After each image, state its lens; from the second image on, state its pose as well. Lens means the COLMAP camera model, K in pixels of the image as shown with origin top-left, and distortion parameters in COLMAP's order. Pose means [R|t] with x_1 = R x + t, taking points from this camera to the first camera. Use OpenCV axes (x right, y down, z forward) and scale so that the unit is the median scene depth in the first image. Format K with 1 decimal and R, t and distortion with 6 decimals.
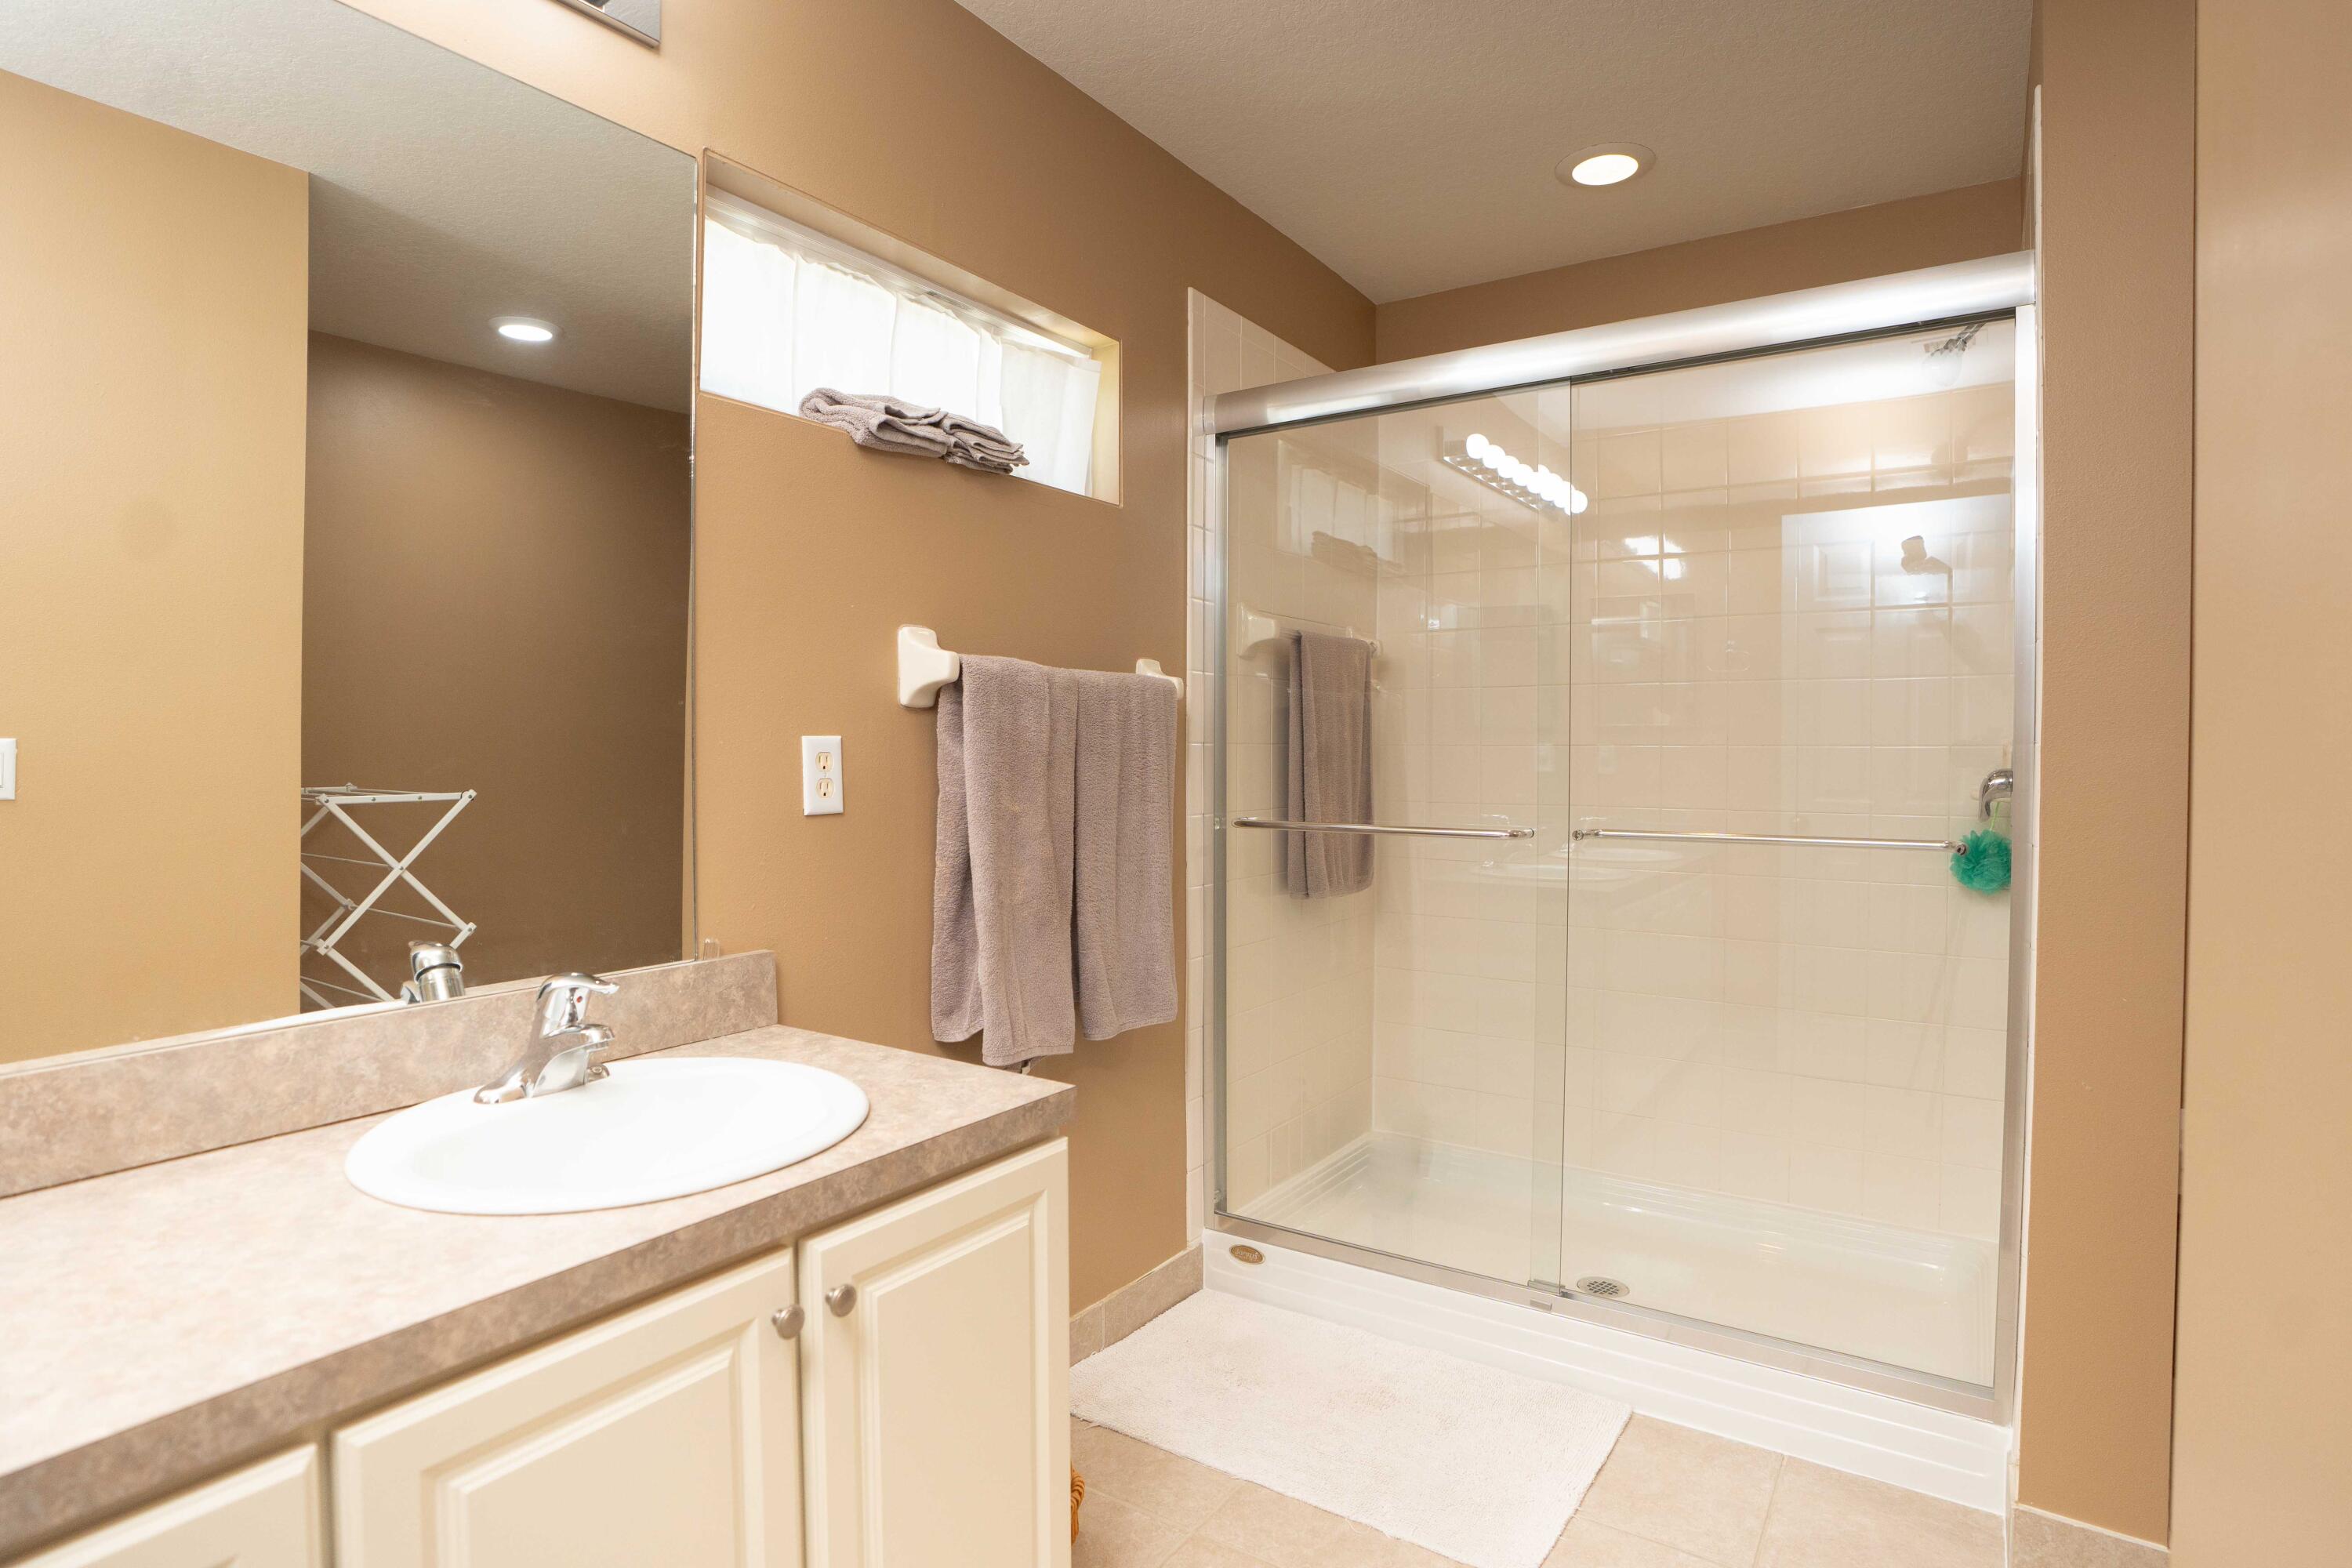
lens RADIAL K [[1203.1, 0, 1175.0], [0, 1203.1, 778.1], [0, 0, 1]] dist [-0.003212, 0.000011]
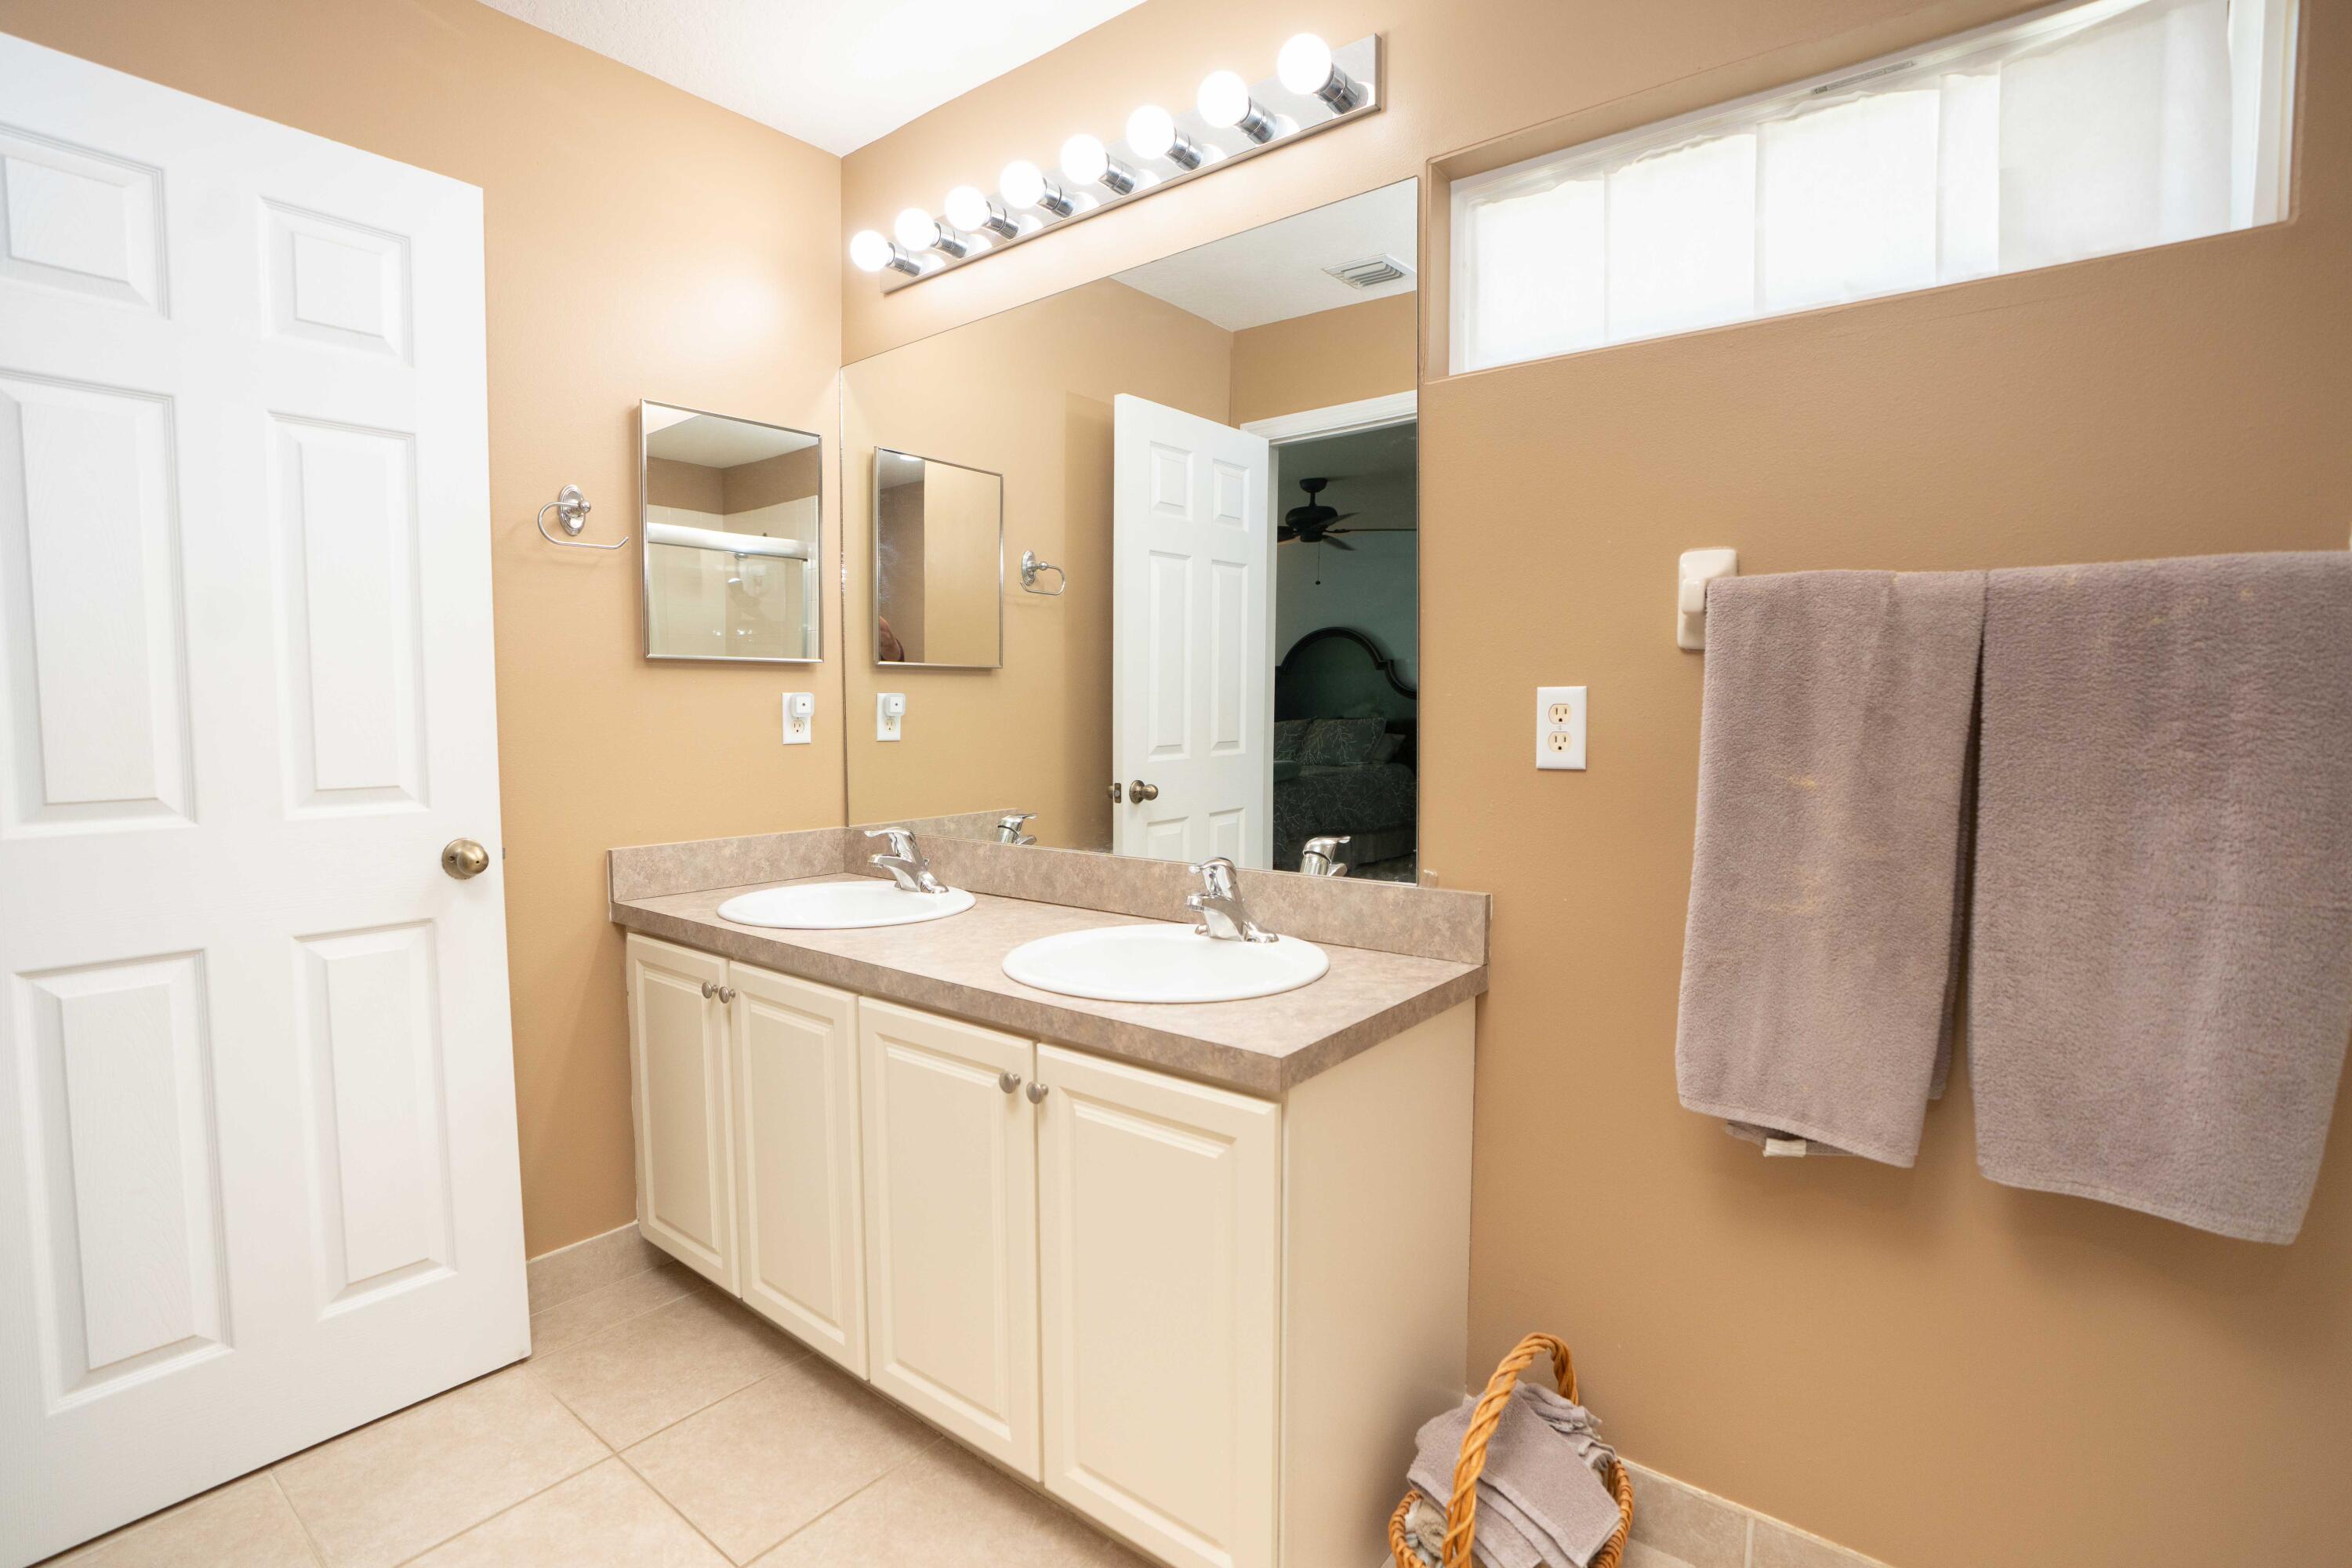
lens RADIAL K [[1099.6, 0, 1172.9], [0, 1099.6, 793.7], [0, 0, 1]] dist [-0.037521, 0.002899]
pose [[-0.054133, 0.074379, -0.995760, 0.655082], [-0.024237, 0.996830, 0.075776, -0.010041], [0.998240, 0.028236, -0.052159, 0.825274]]
